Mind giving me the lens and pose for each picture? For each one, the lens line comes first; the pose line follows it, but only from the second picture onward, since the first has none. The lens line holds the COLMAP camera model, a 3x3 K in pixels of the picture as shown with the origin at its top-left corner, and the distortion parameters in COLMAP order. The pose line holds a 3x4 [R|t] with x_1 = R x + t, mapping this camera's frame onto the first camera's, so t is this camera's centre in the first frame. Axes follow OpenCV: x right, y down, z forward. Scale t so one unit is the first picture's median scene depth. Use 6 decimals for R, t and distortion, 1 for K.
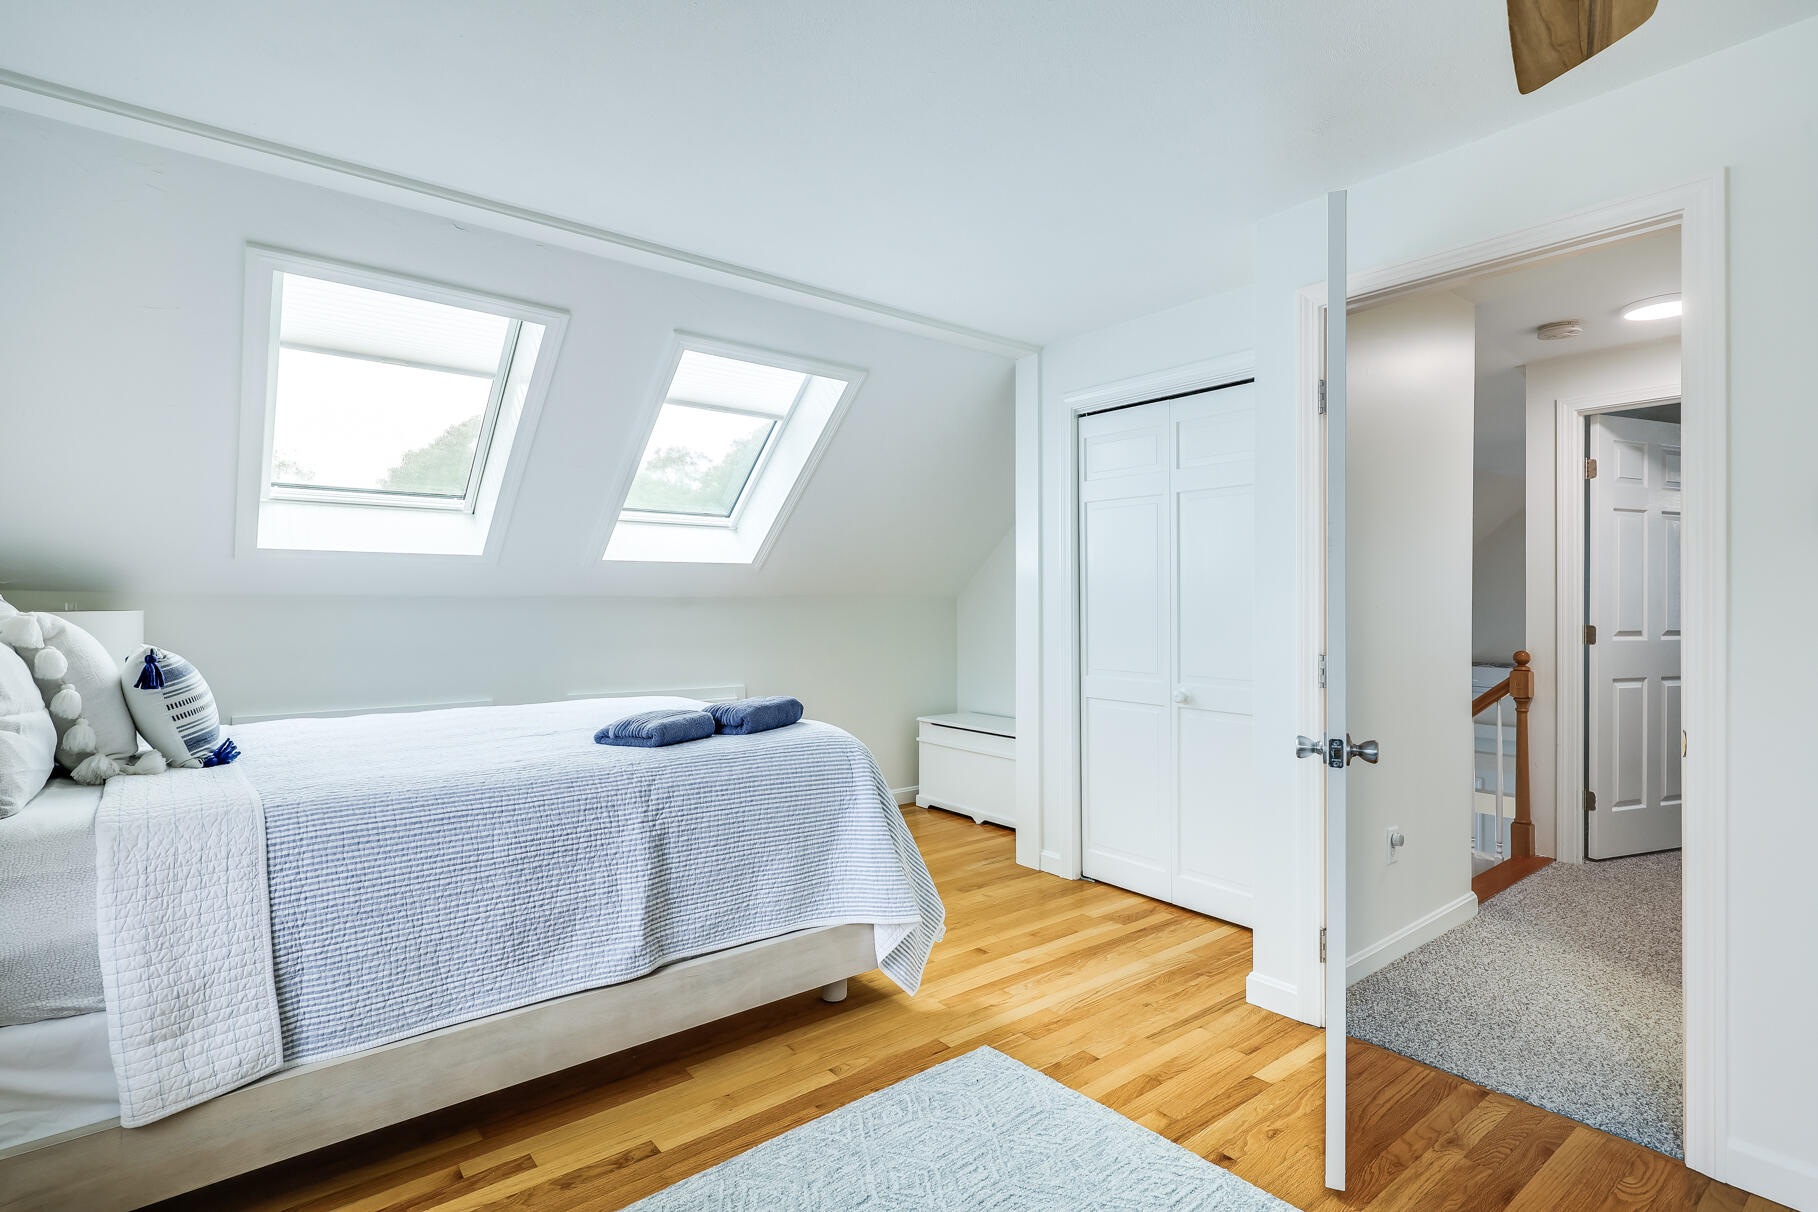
lens RADIAL K [[962.5, 0, 907.9], [0, 962.5, 602.2], [0, 0, 1]] dist [0.002879, 0.001204]
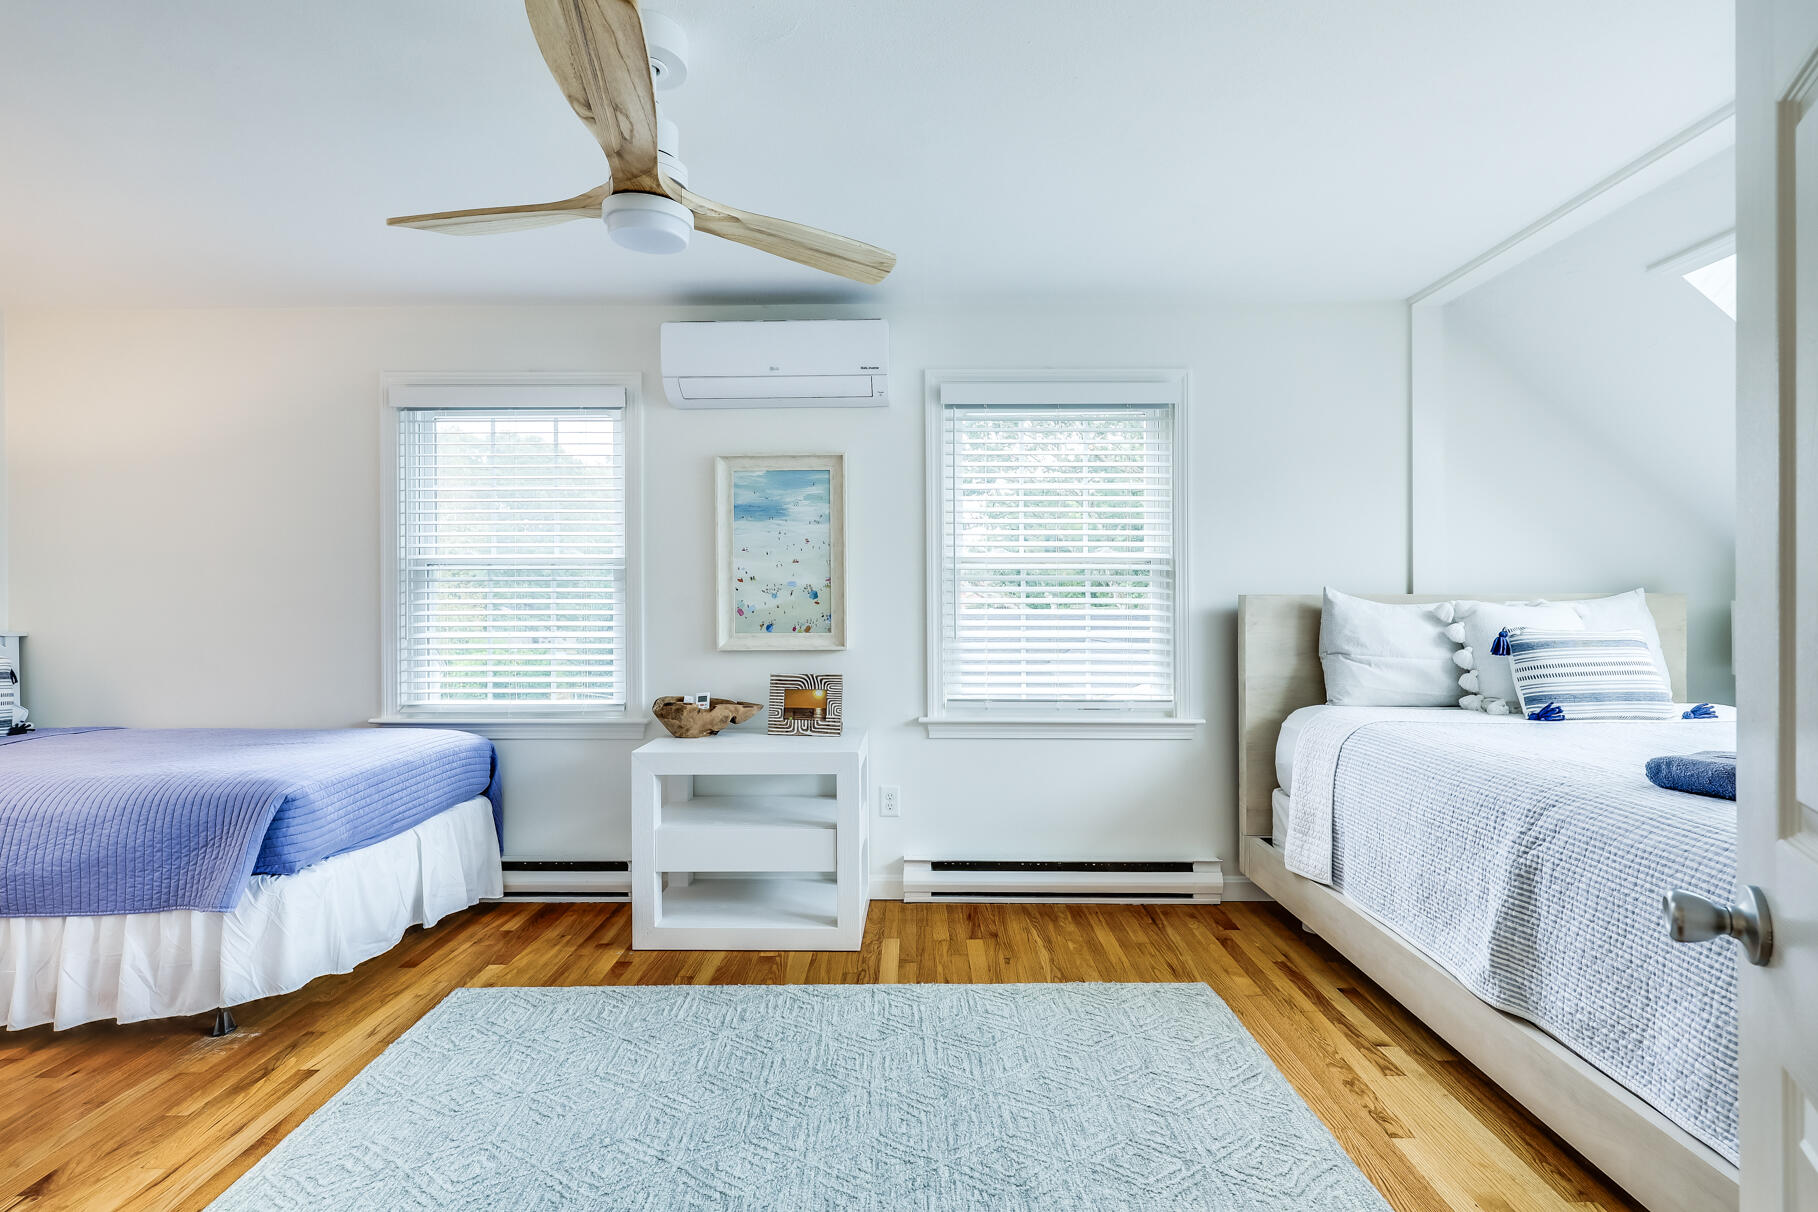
lens RADIAL K [[970.1, 0, 902.3], [0, 970.1, 600.8], [0, 0, 1]] dist [0.002685, 0.000092]
pose [[-0.706102, 0.004217, -0.708097, 0.808581], [0.006728, 0.999977, -0.000754, 0.005924], [0.708078, -0.005296, -0.706114, 1.337919]]
